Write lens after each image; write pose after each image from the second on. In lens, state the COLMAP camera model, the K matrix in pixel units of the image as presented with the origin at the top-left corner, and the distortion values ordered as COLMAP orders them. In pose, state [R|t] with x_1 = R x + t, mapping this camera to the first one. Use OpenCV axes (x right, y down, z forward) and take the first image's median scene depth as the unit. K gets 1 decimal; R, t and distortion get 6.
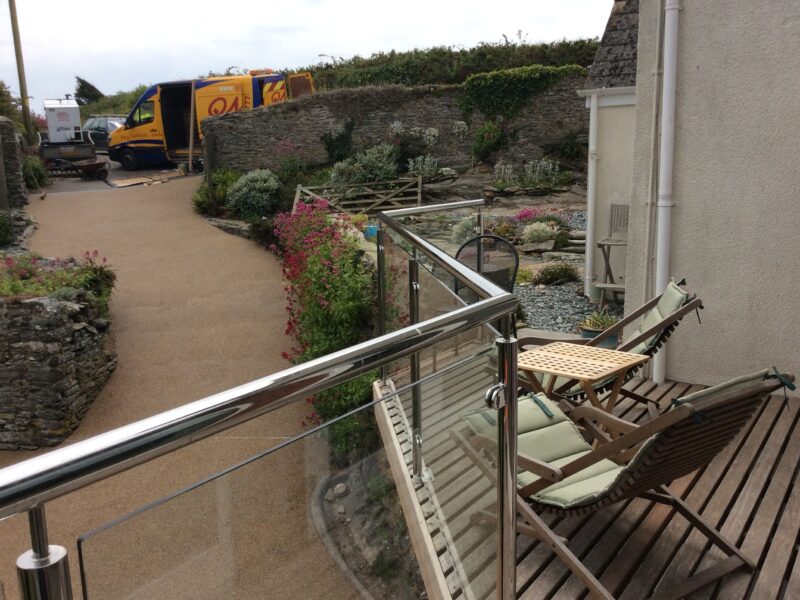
lens RADIAL K [[719.3, 0, 394.5], [0, 719.3, 306.7], [0, 0, 1]] dist [0.125392, -0.248544]
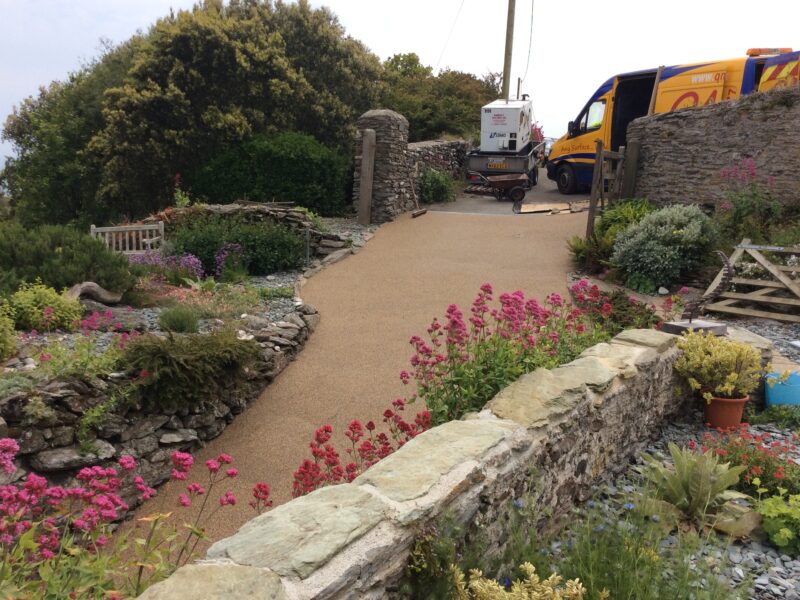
lens RADIAL K [[718.8, 0, 399.8], [0, 718.8, 315.4], [0, 0, 1]] dist [0.102776, -0.199512]
pose [[0.723812, 0.199684, -0.660471, 0.042666], [-0.217039, 0.974510, 0.056777, -0.082594], [0.654973, 0.102252, 0.748702, 0.406191]]
